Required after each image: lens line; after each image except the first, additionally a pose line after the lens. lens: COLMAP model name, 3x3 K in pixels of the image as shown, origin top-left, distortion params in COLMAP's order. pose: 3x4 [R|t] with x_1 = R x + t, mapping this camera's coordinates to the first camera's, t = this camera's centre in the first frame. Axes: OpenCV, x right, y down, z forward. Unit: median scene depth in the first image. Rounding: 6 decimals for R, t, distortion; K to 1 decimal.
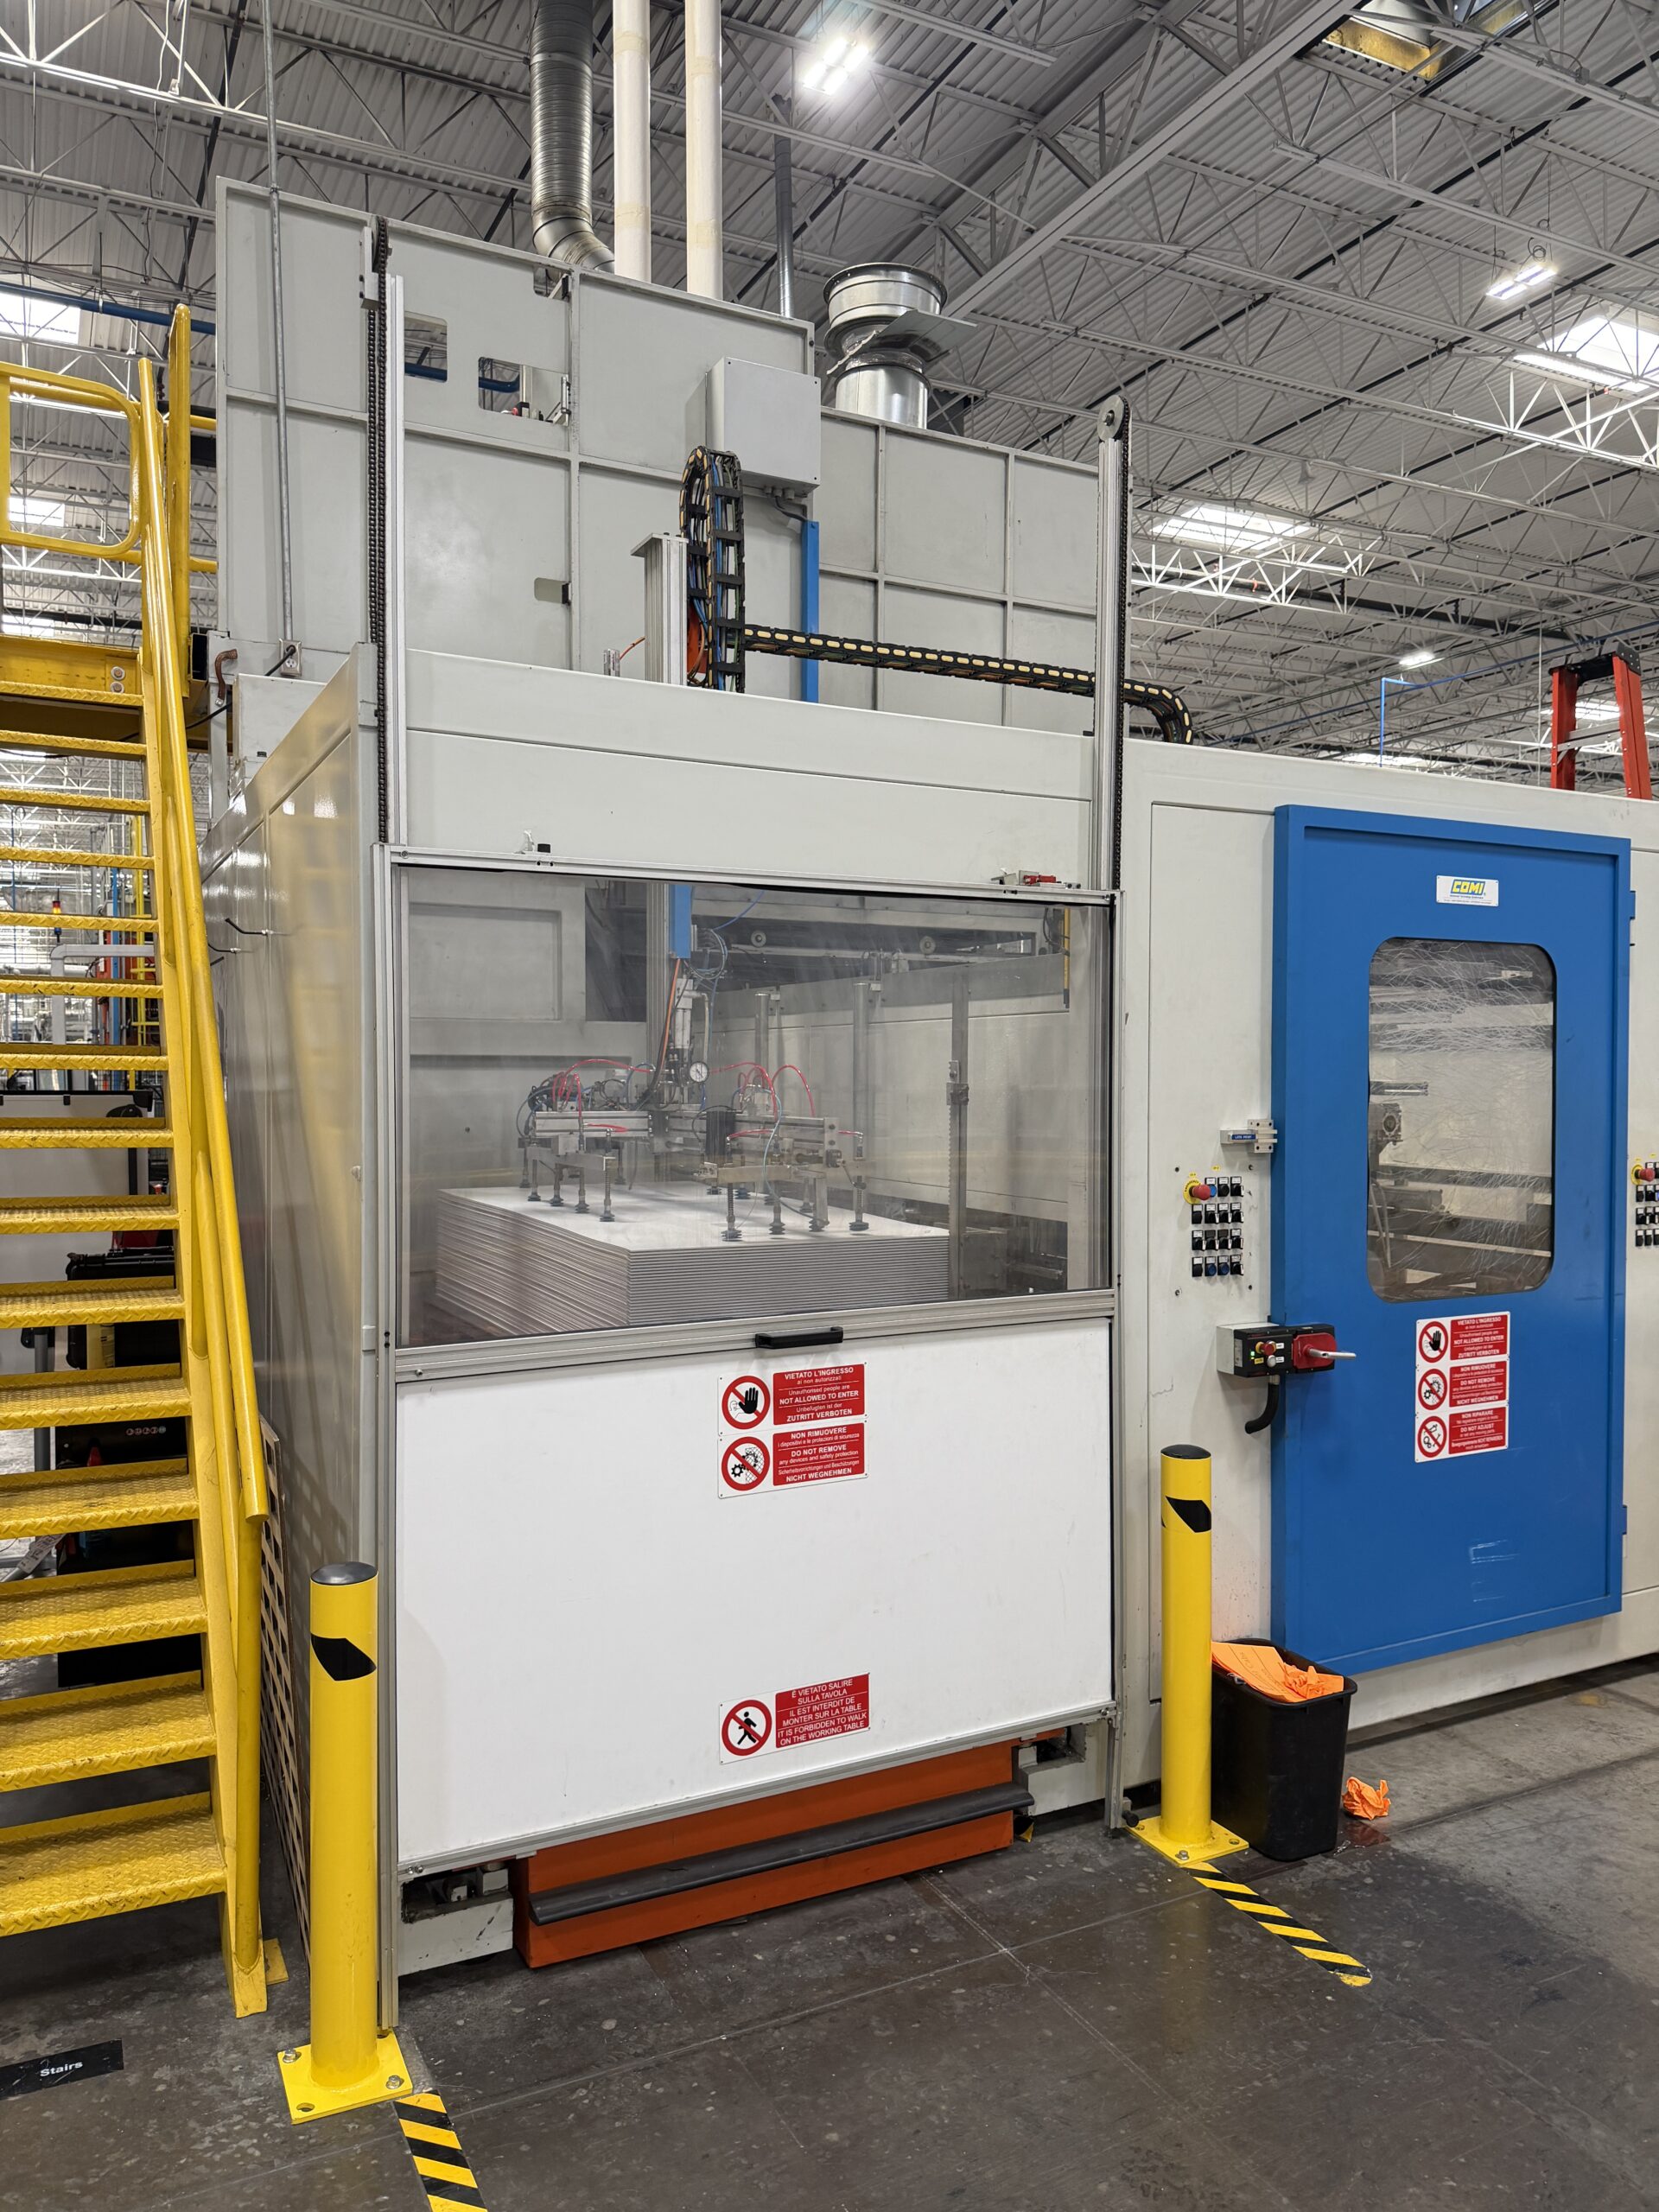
lens RADIAL K [[1555.0, 0, 809.9], [0, 1555.0, 1118.3], [0, 0, 1]] dist [0.044355, -0.068567]
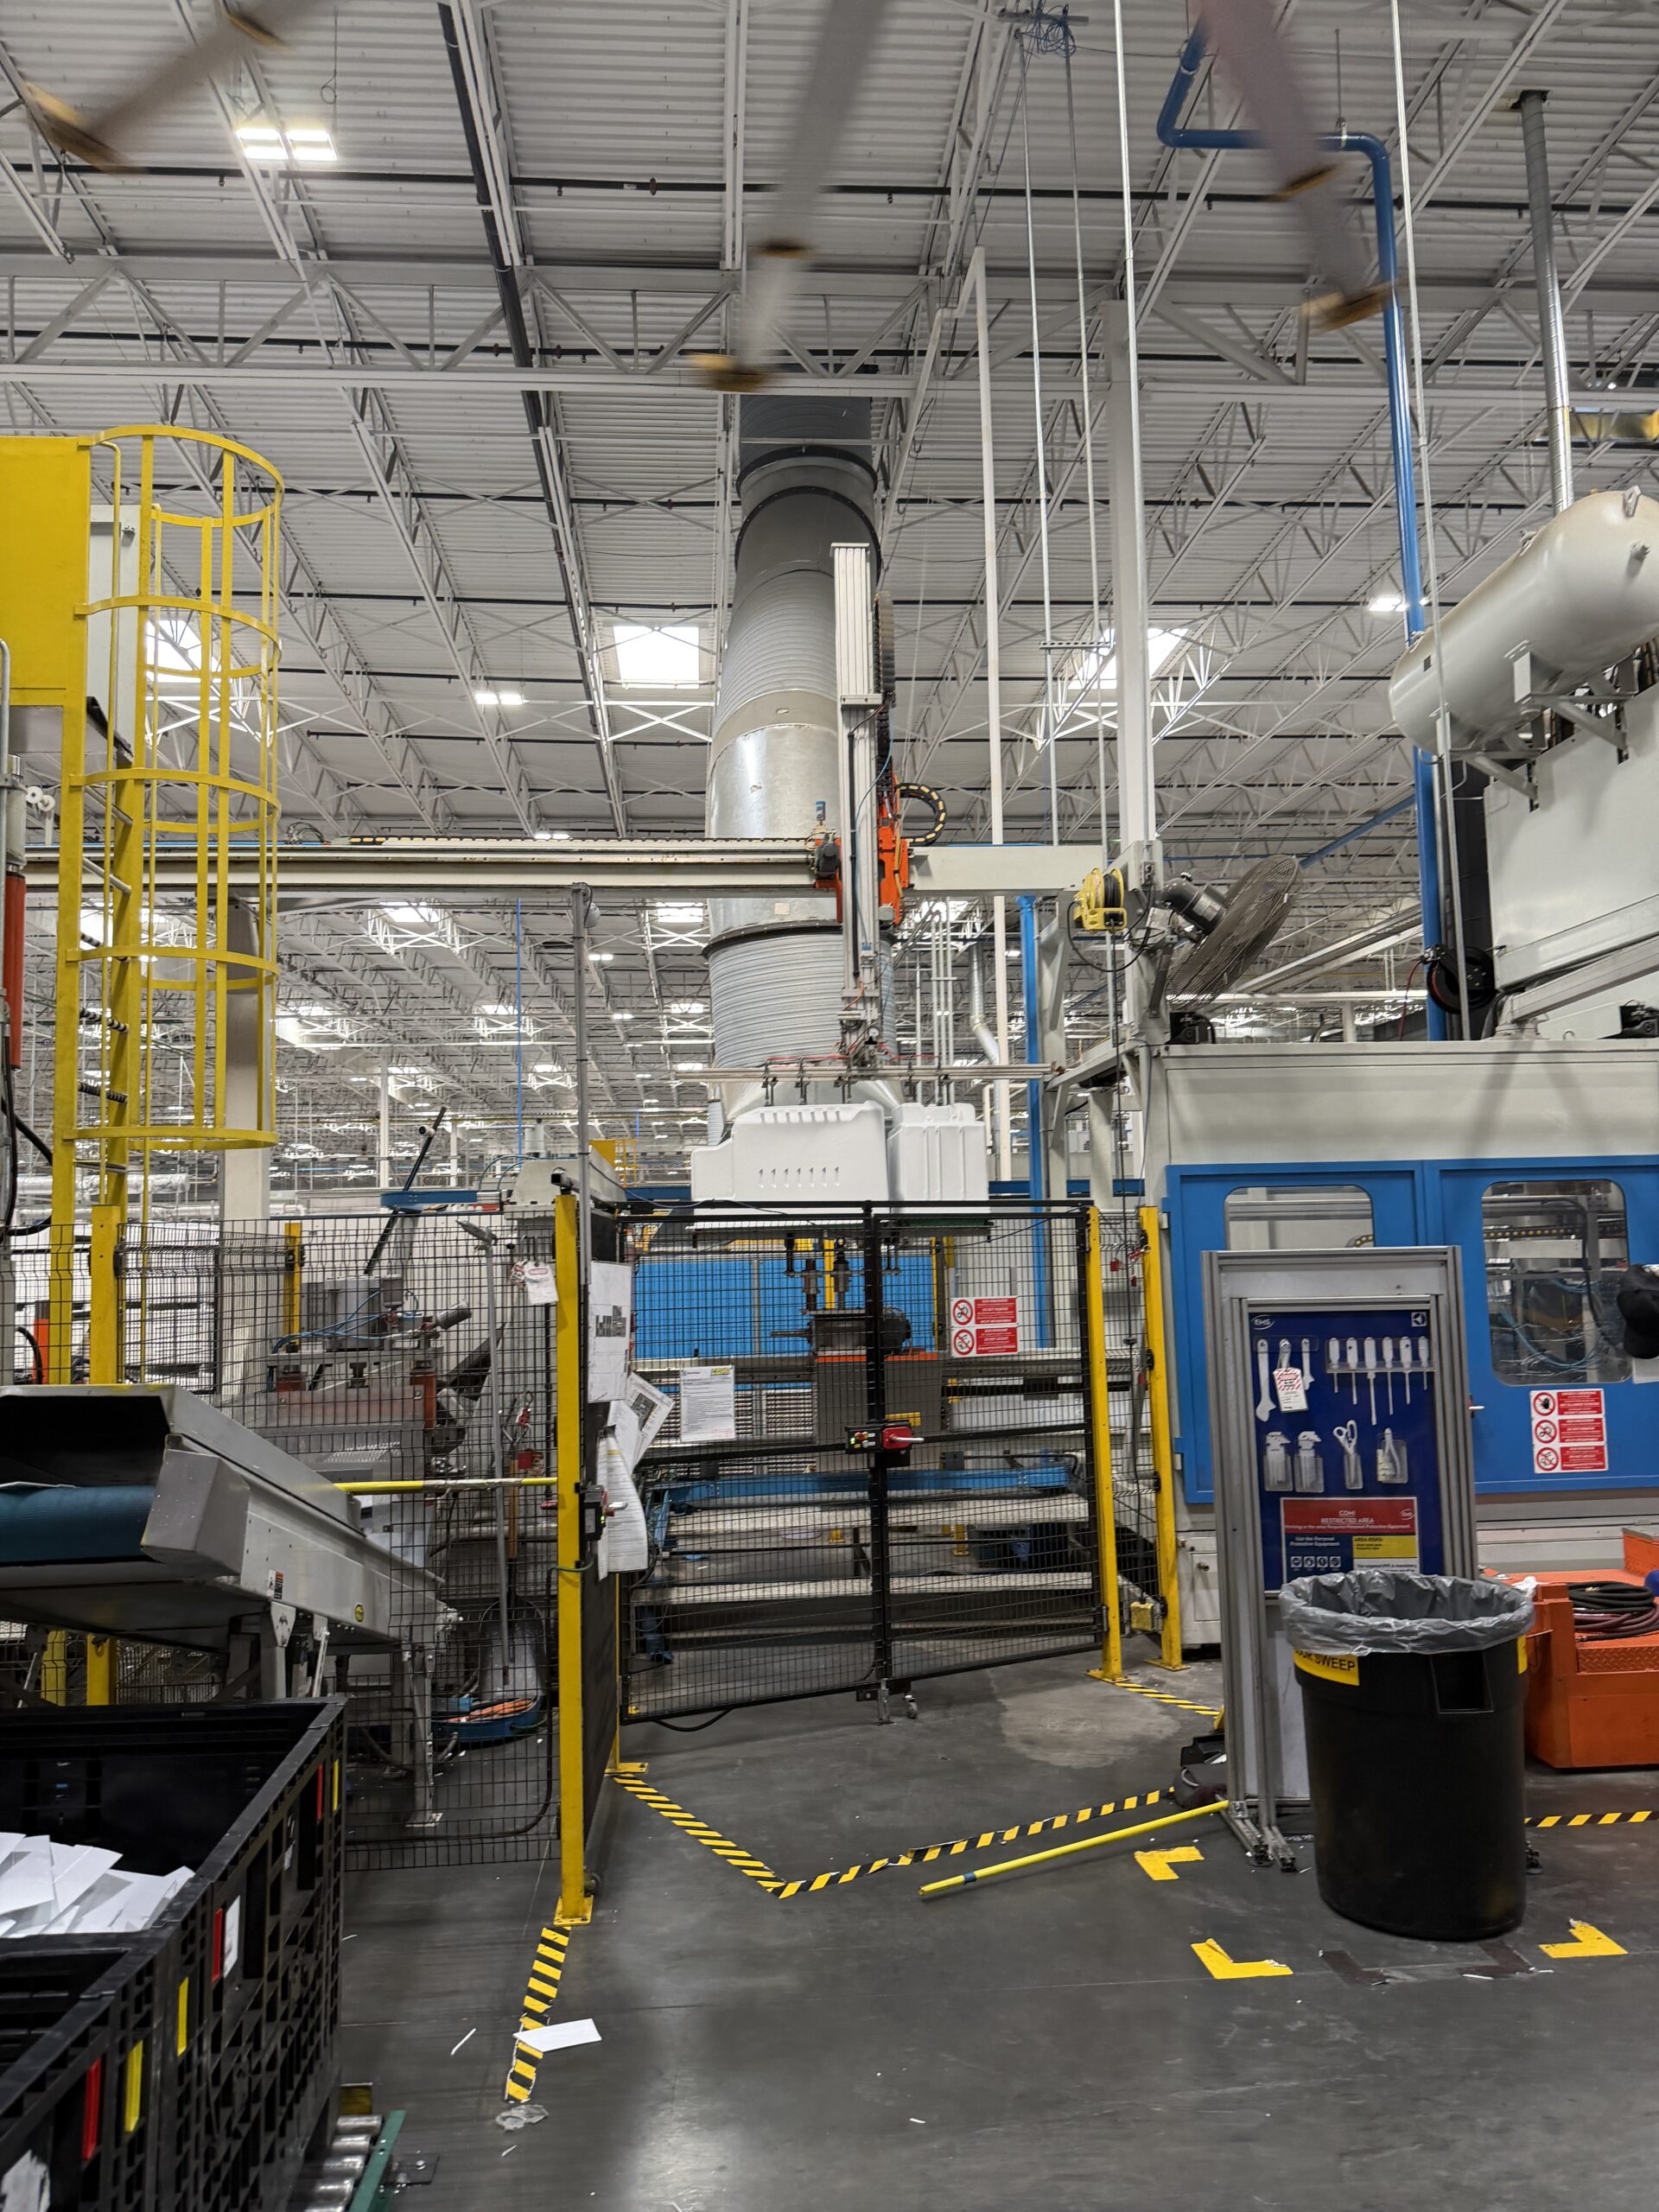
lens RADIAL K [[1555.0, 0, 809.9], [0, 1555.0, 1118.3], [0, 0, 1]] dist [0.044355, -0.068567]
pose [[0.920338, -0.055384, -0.387182, 0.363870], [0.016023, 0.994431, -0.104160, -0.007003], [0.390795, 0.089659, 0.916101, -1.036853]]
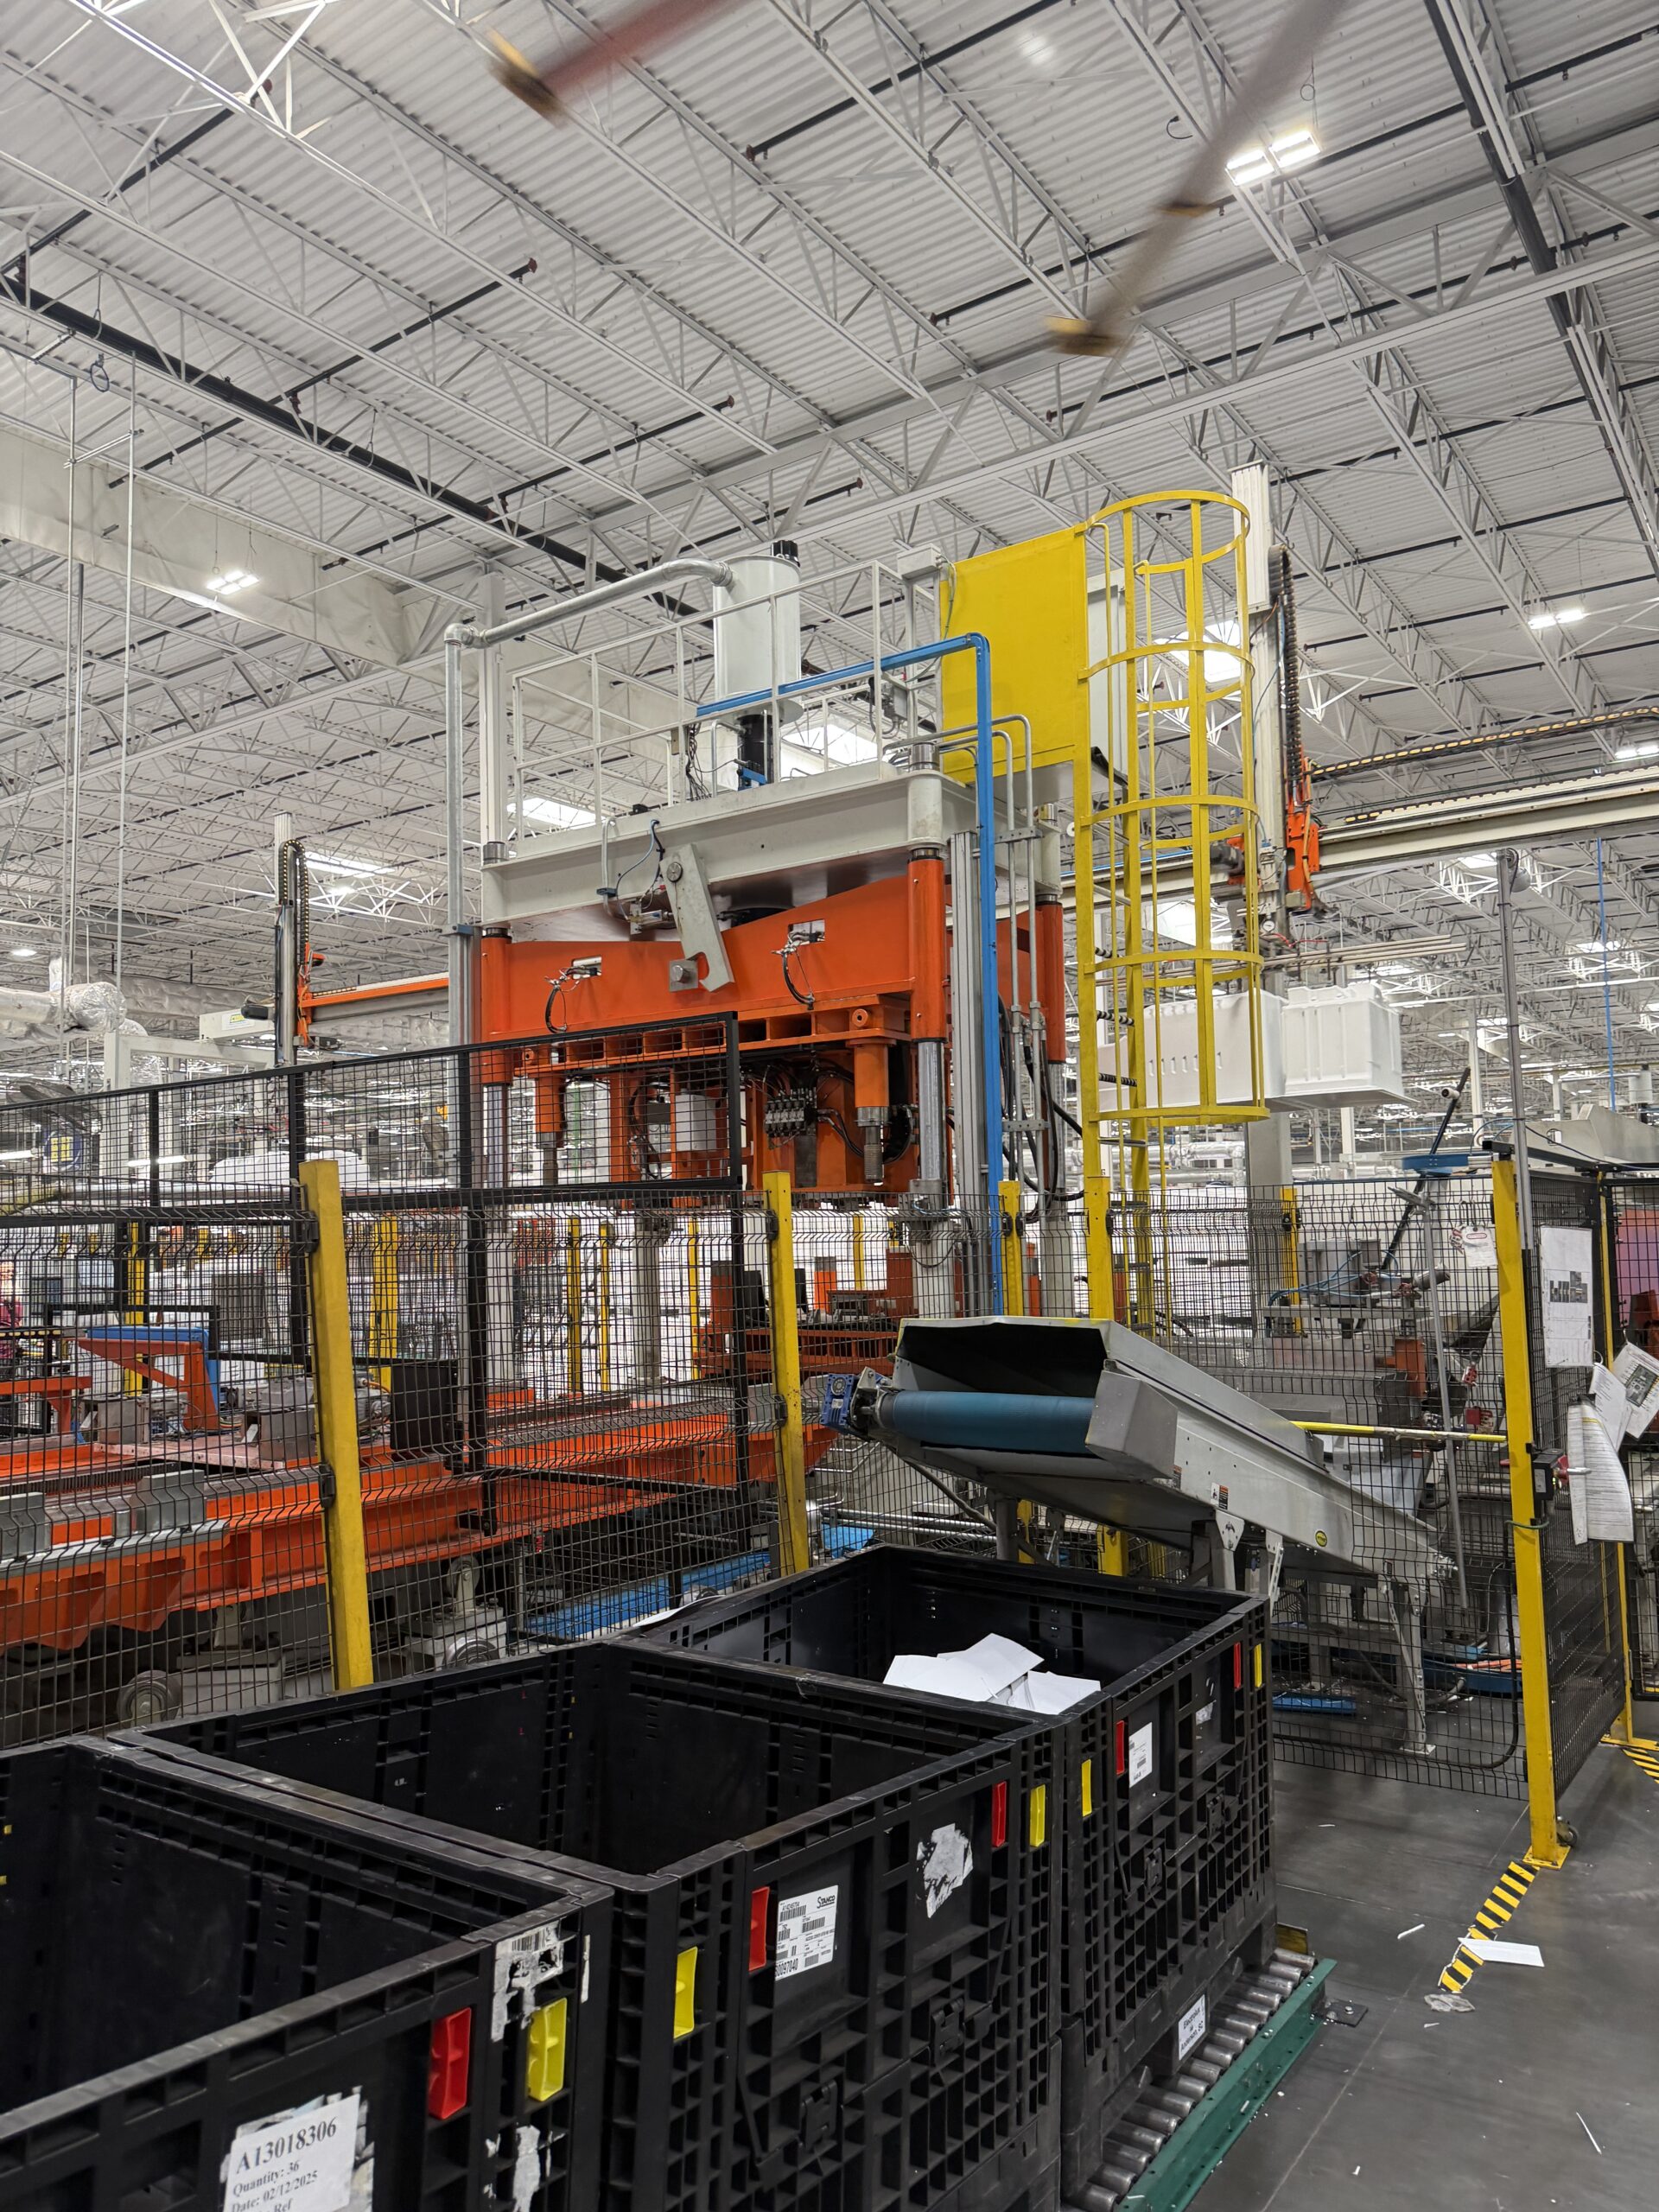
lens RADIAL K [[1555.3, 0, 806.1], [0, 1555.3, 1118.0], [0, 0, 1]] dist [0.047619, -0.059911]
pose [[0.468476, -0.077311, -0.880087, 0.558636], [0.002878, 0.996292, -0.085987, -0.005599], [0.883471, 0.037750, 0.466962, -1.069785]]
